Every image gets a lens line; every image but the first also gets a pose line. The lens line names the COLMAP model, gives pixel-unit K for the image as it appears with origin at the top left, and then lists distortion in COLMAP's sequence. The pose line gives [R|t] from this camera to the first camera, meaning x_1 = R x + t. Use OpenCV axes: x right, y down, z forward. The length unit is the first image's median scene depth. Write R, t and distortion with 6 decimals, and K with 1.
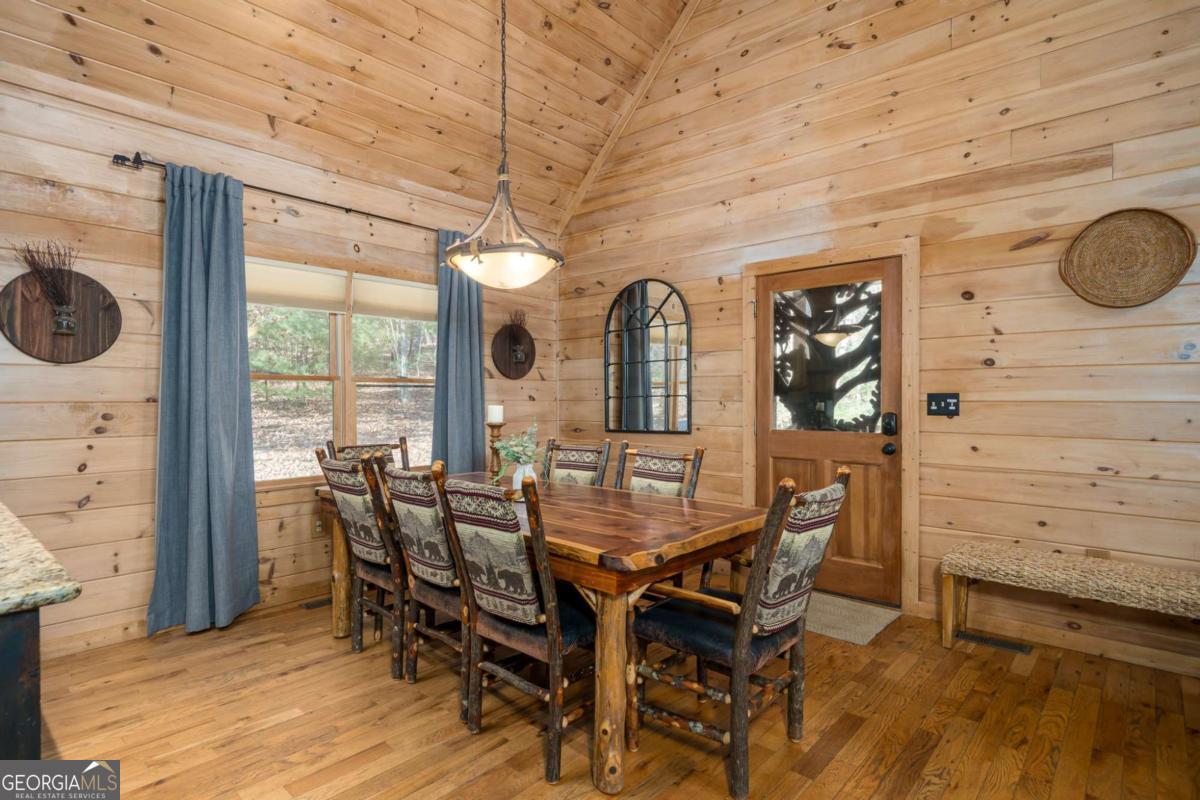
lens RADIAL K [[622.0, 0, 598.5], [0, 622.0, 402.9], [0, 0, 1]] dist [-0.000077, -0.000689]
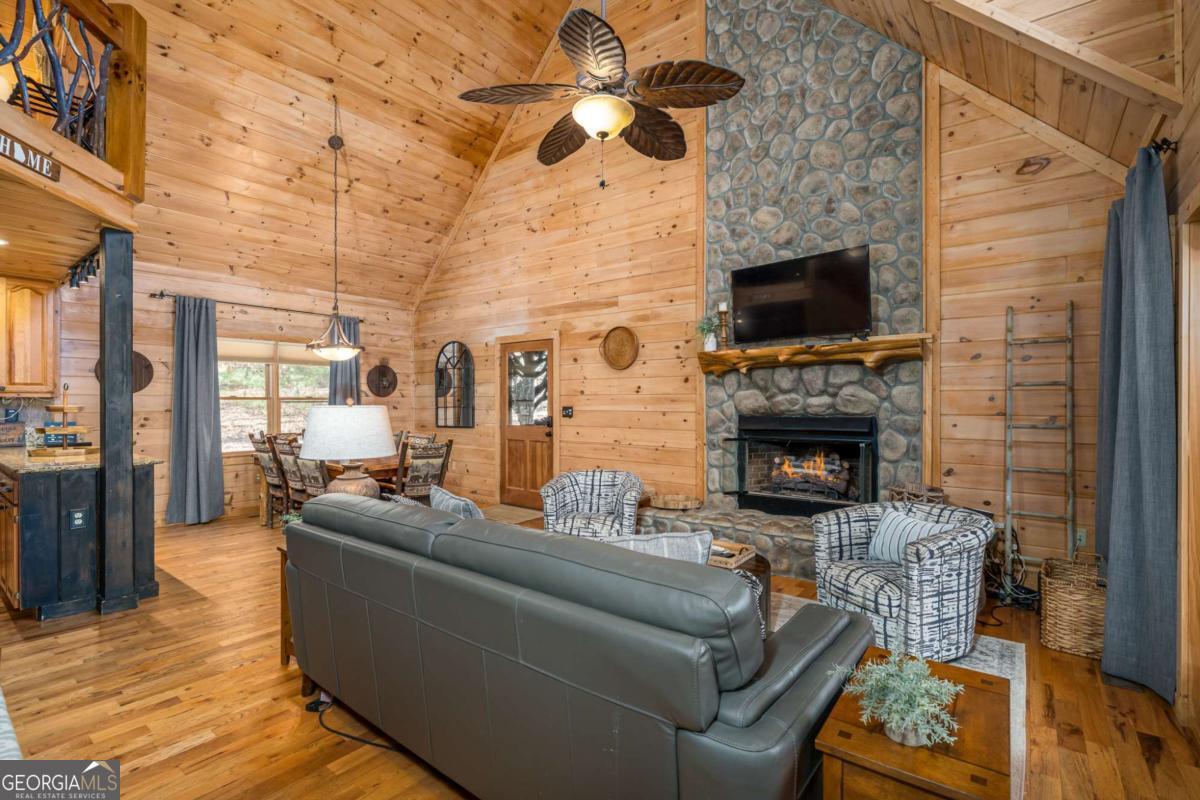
lens RADIAL K [[561.8, 0, 605.6], [0, 561.8, 402.8], [0, 0, 1]] dist [-0.003151, 0.000282]
pose [[0.997675, -0.001182, 0.068141, 0.533672], [0.001601, 0.999980, -0.006089, -0.015945], [-0.068132, 0.006184, 0.997657, -0.847733]]
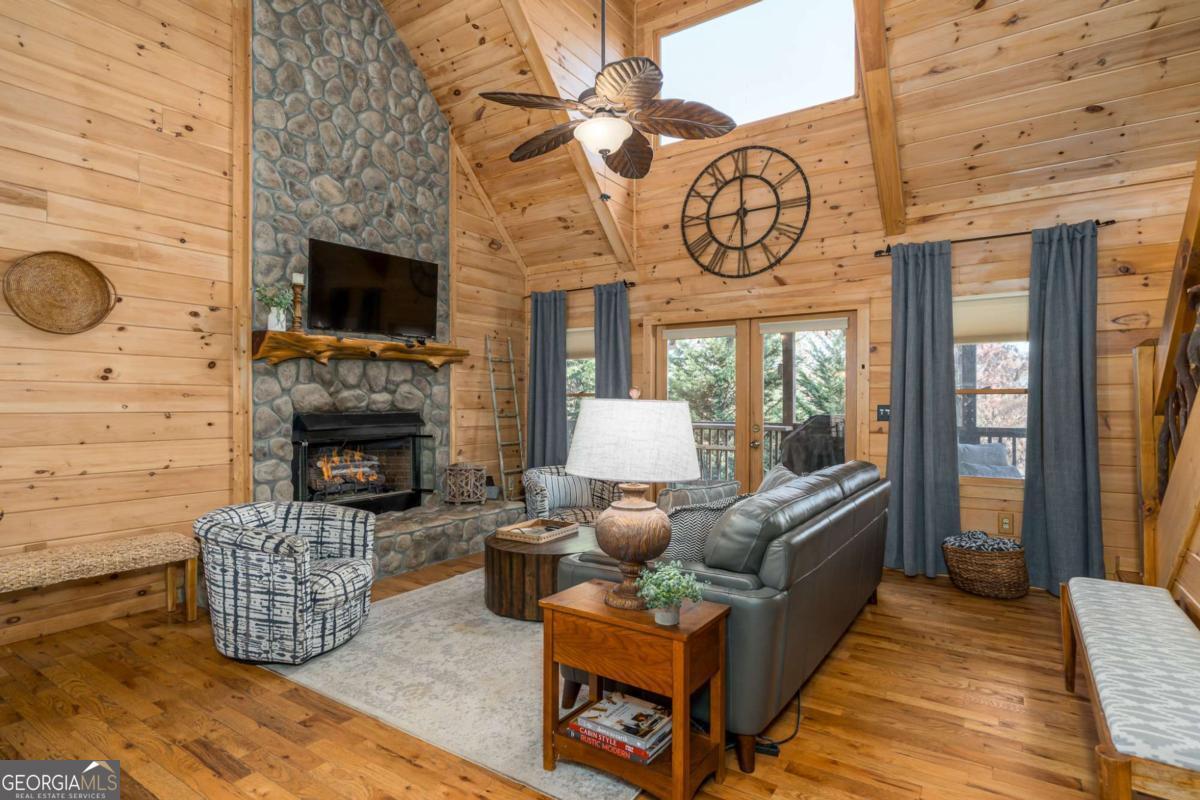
lens RADIAL K [[622.0, 0, 604.7], [0, 622.0, 401.3], [0, 0, 1]] dist [-0.000077, -0.000689]
pose [[-0.166688, 0.001189, 0.986009, -0.409583], [0.004598, 0.999989, -0.000429, -0.015429], [-0.985999, 0.004462, -0.166691, 0.139428]]
